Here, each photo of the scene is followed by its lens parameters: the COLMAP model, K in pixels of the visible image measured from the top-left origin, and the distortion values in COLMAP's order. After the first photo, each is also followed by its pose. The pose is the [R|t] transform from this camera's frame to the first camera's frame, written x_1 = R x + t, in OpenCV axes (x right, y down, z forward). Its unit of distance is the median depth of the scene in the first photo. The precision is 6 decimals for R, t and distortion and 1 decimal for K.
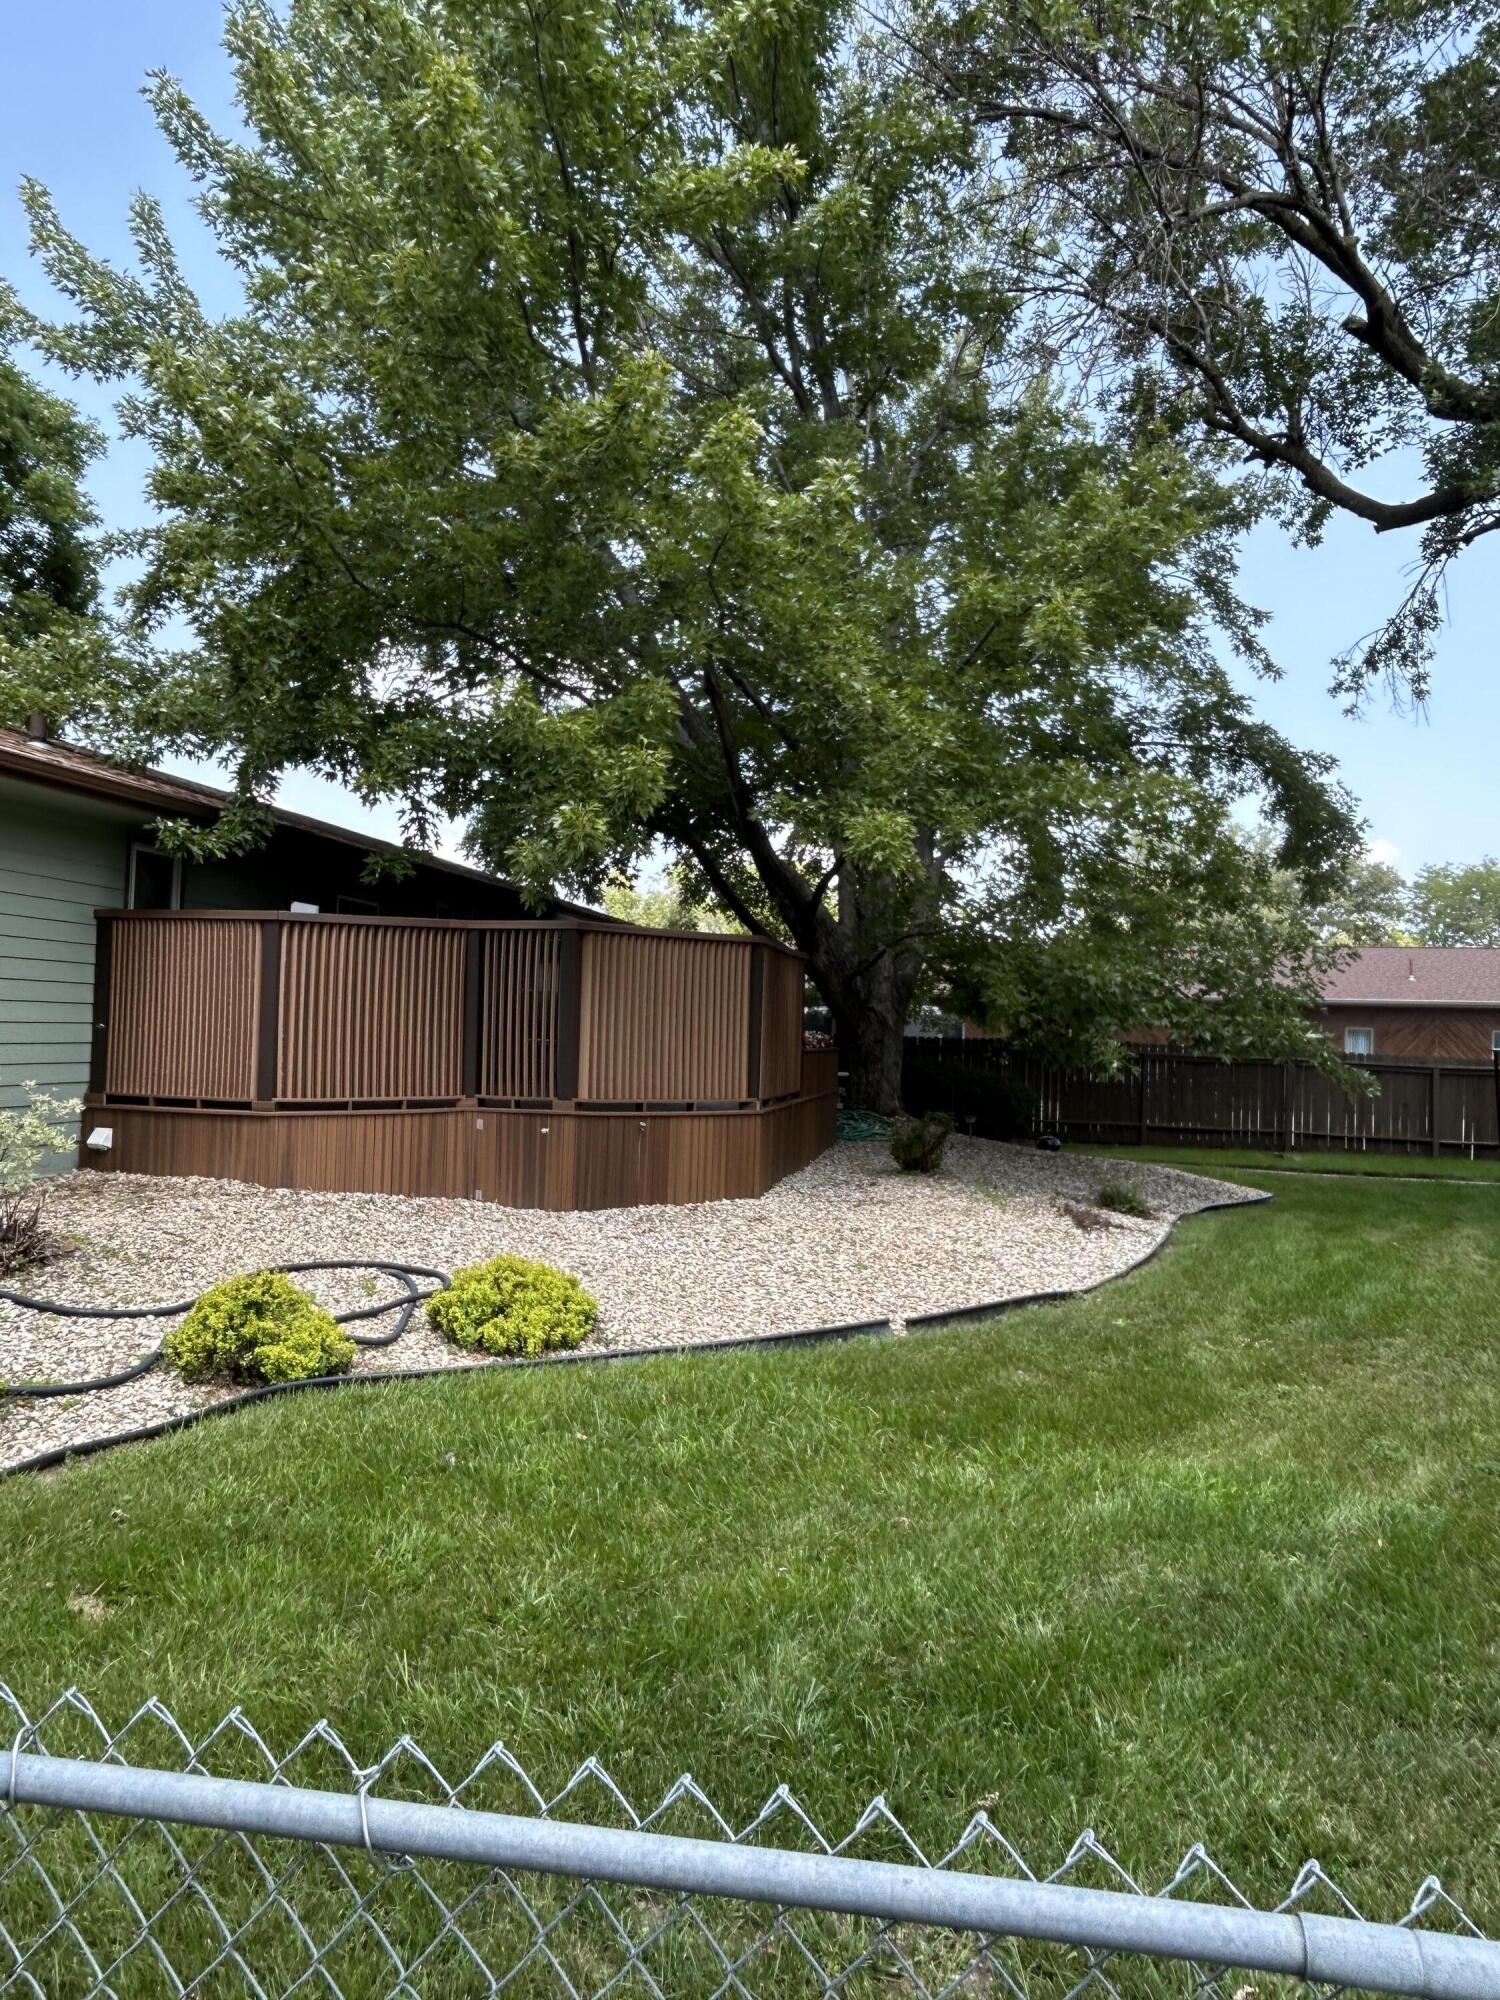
lens RADIAL K [[1255.6, 0, 750.1], [0, 1255.6, 988.4], [0, 0, 1]] dist [-0.009585, 0.006930]
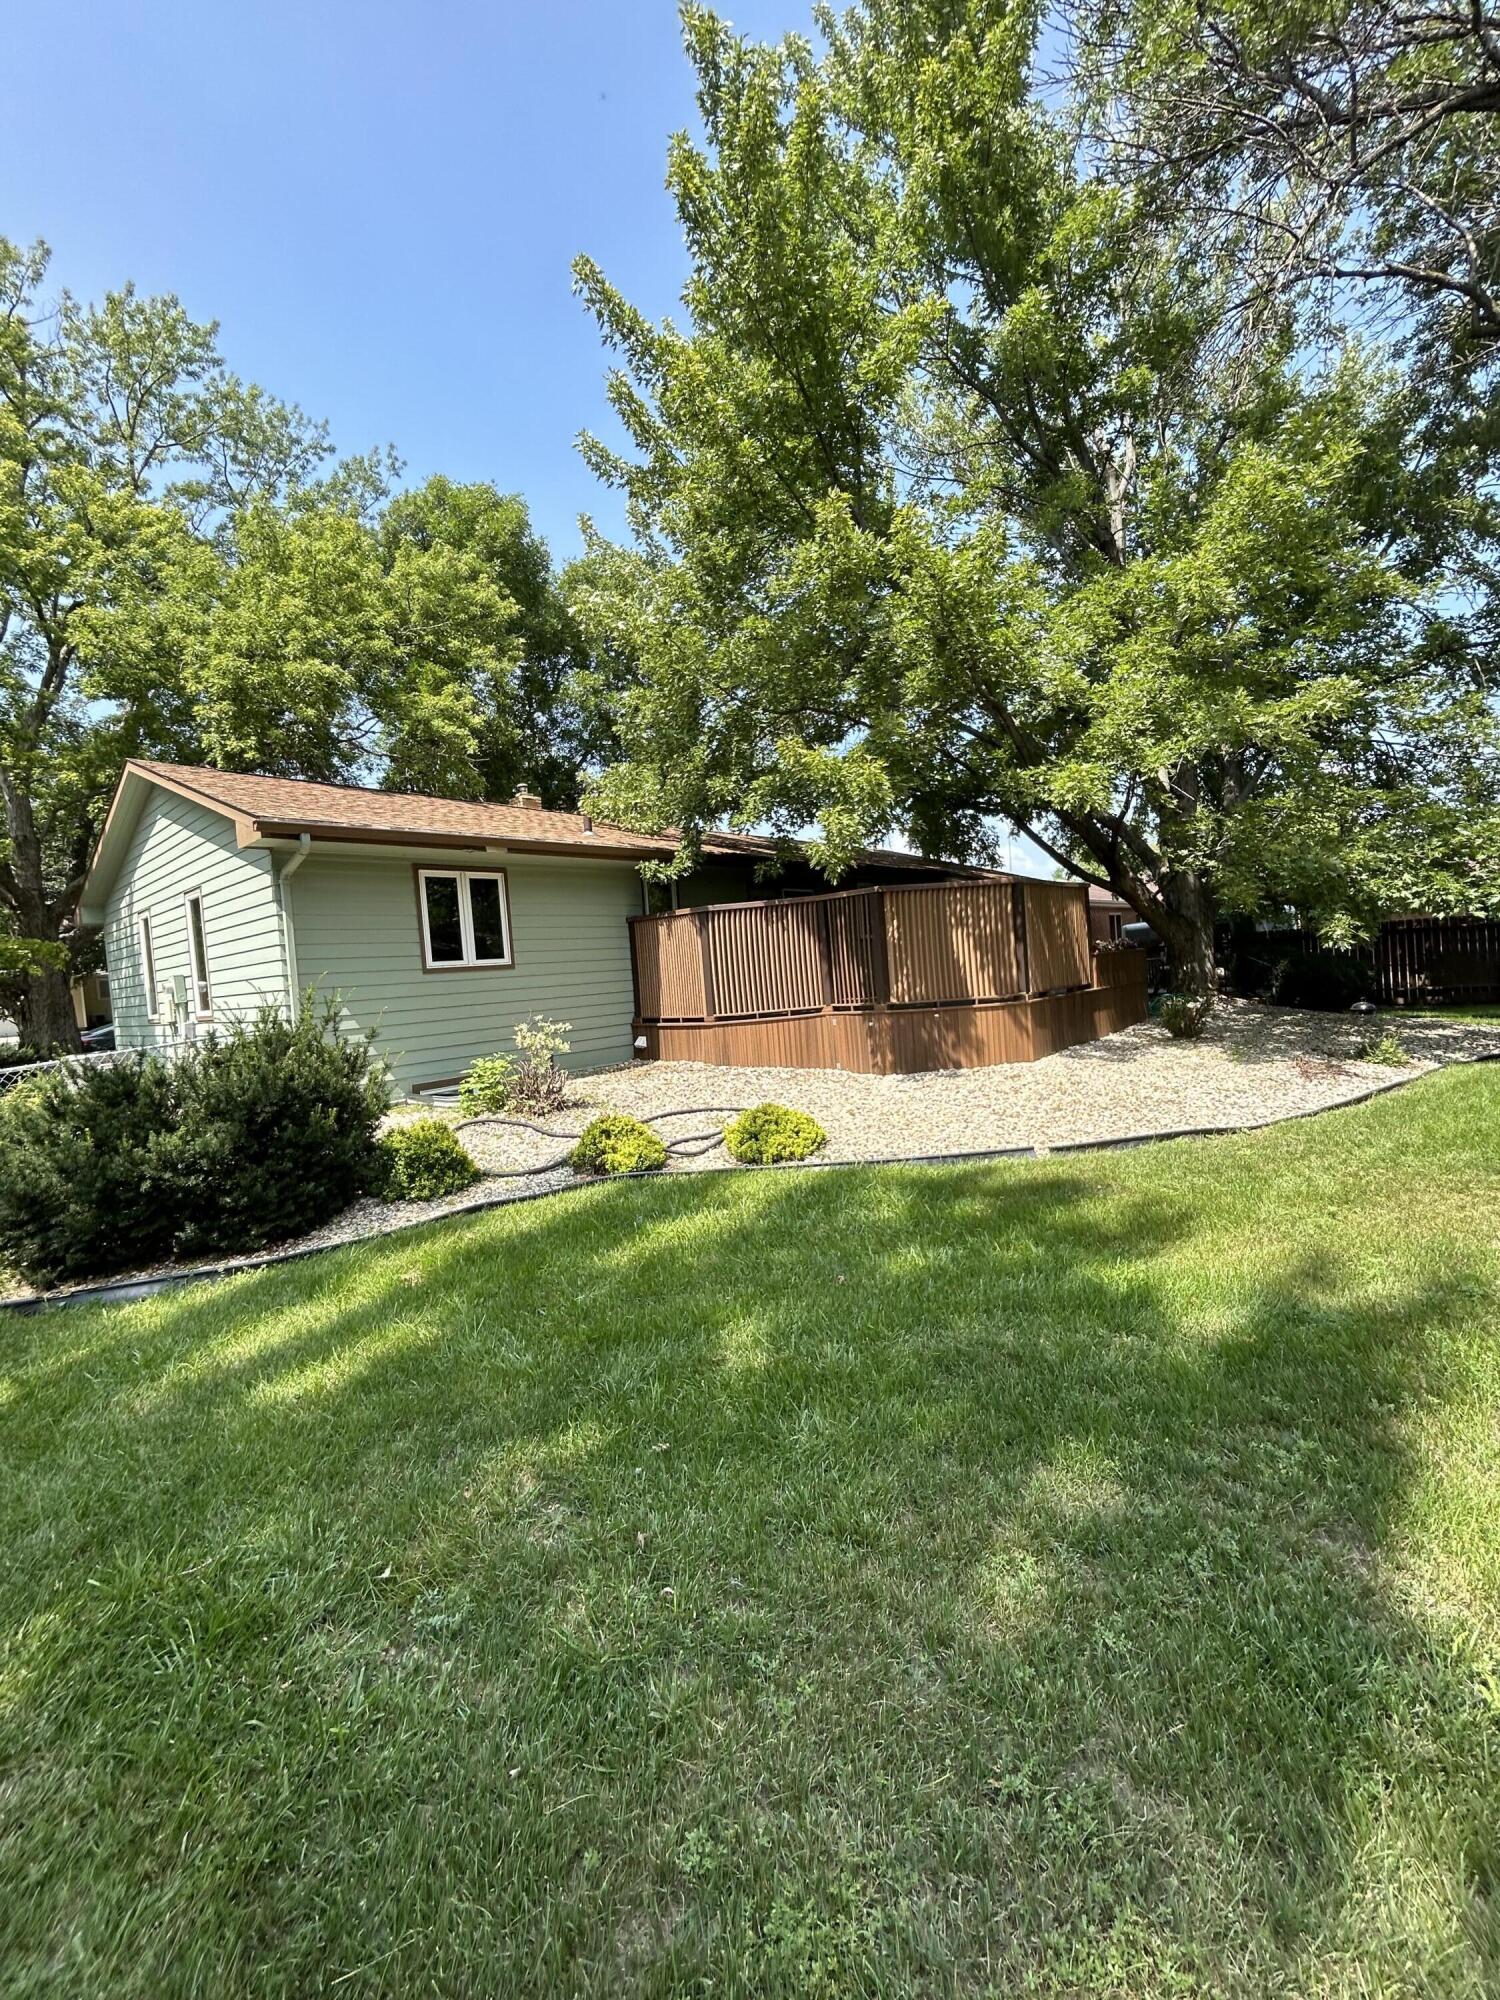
lens RADIAL K [[811.3, 0, 761.7], [0, 811.3, 995.9], [0, 0, 1]] dist [0.000974, 0.000194]
pose [[0.864659, -0.072890, -0.497043, 0.206718], [0.111499, 0.992585, 0.048404, 0.013636], [0.489830, -0.097272, 0.866375, 0.058589]]
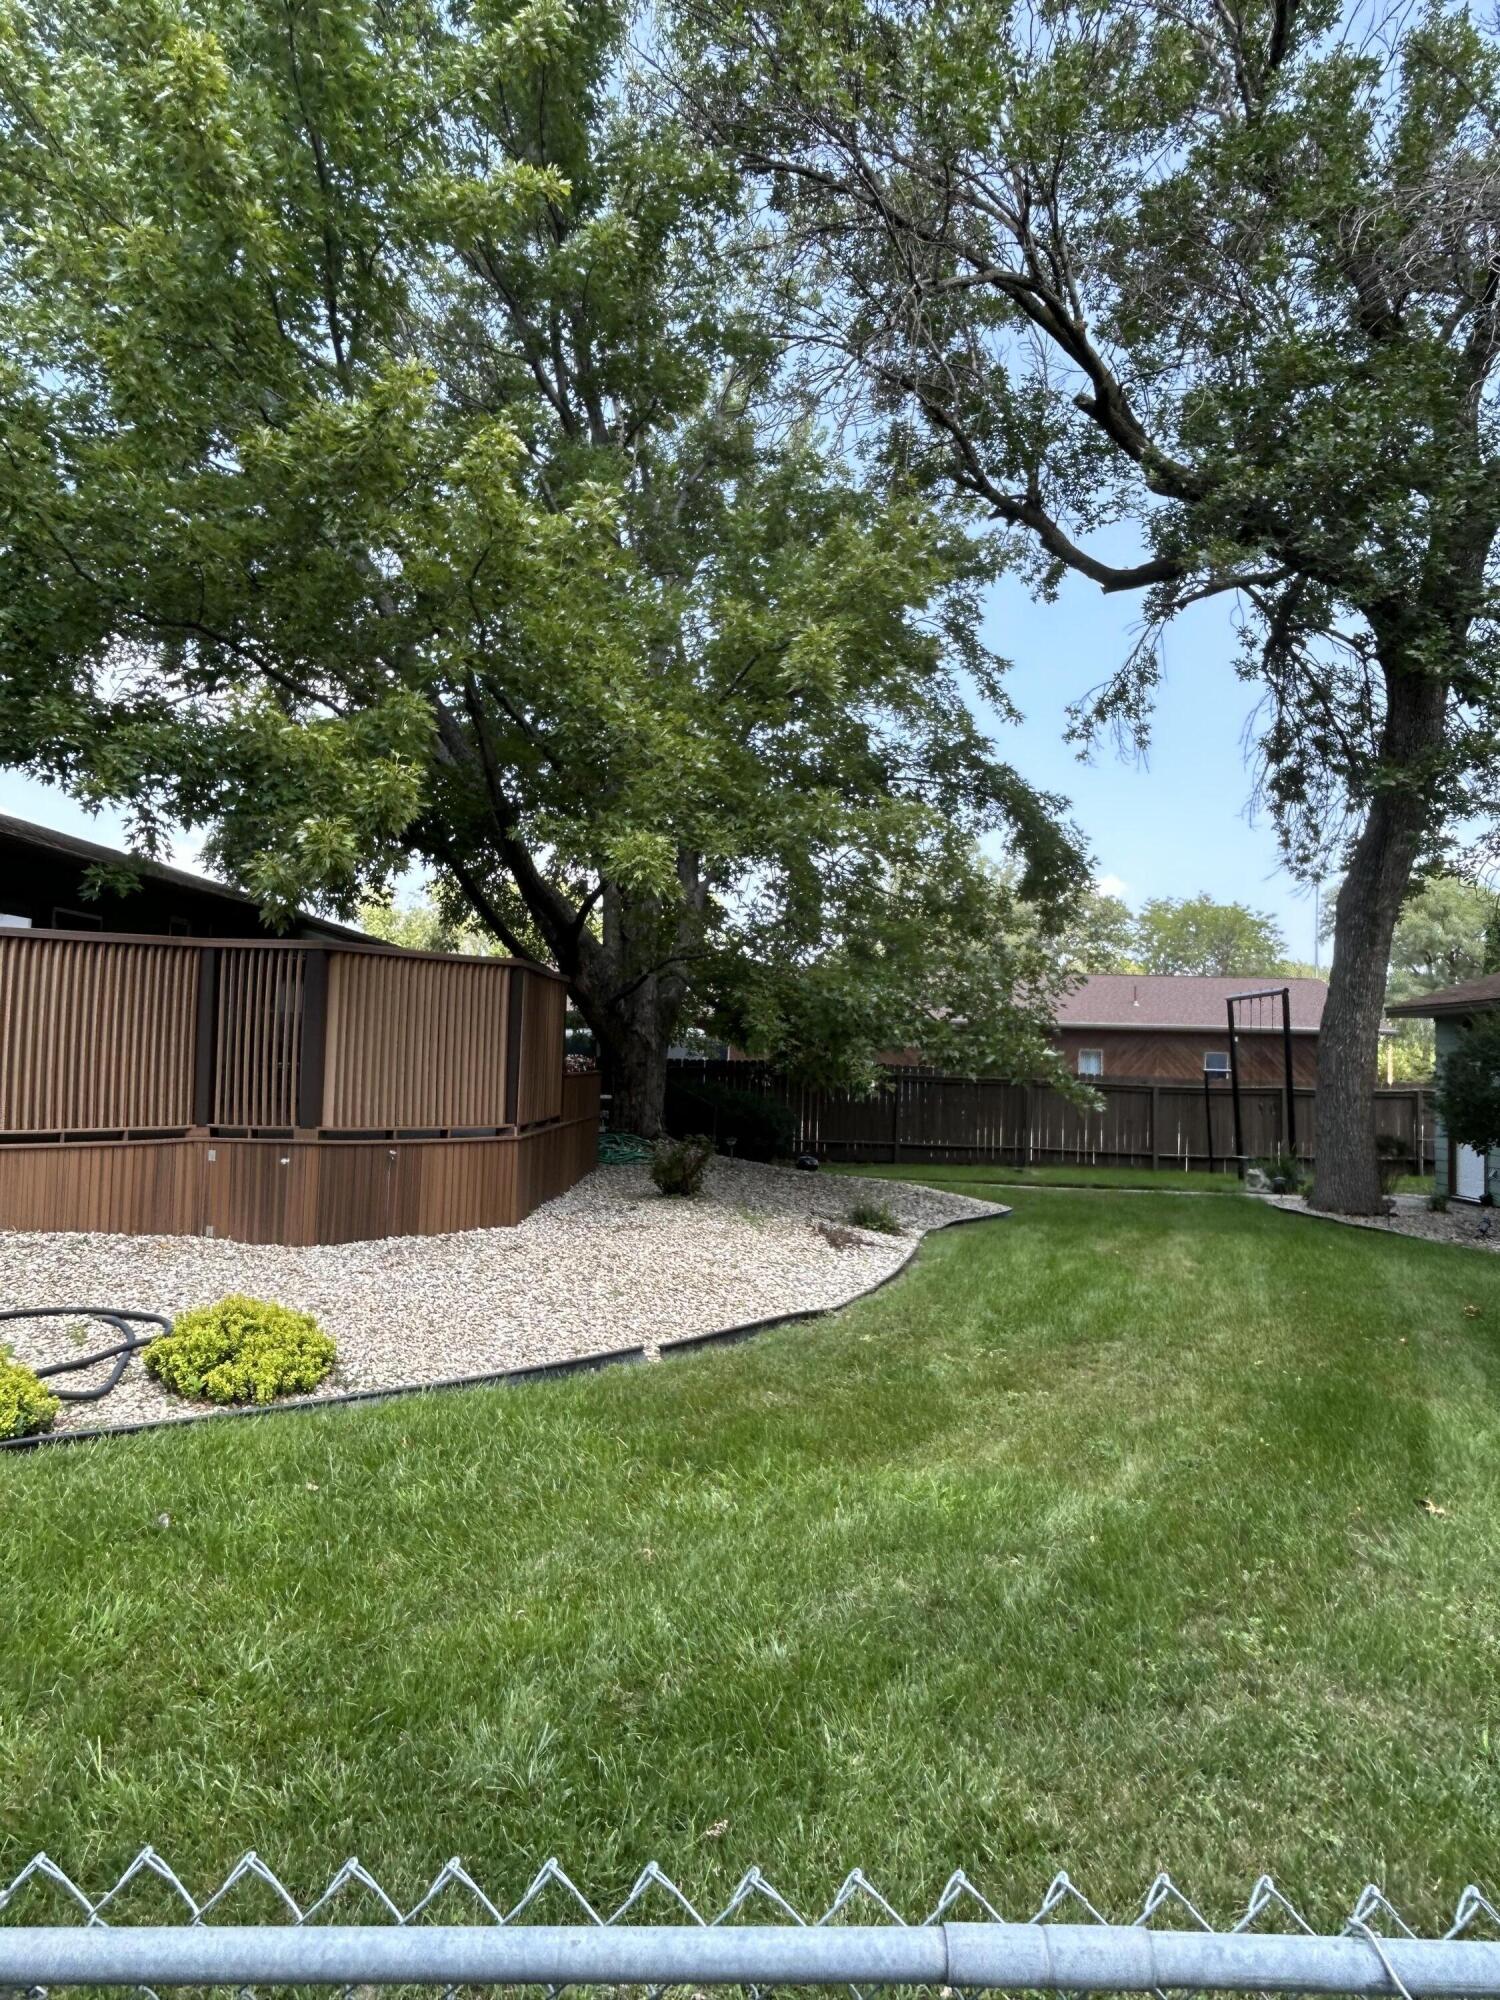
lens RADIAL K [[1255.6, 0, 760.4], [0, 1255.6, 984.2], [0, 0, 1]] dist [-0.009585, 0.006930]
pose [[0.981534, 0.009396, 0.191057, 0.006437], [-0.005580, 0.999774, -0.020500, -0.002795], [-0.191206, 0.019056, 0.981365, -0.002071]]
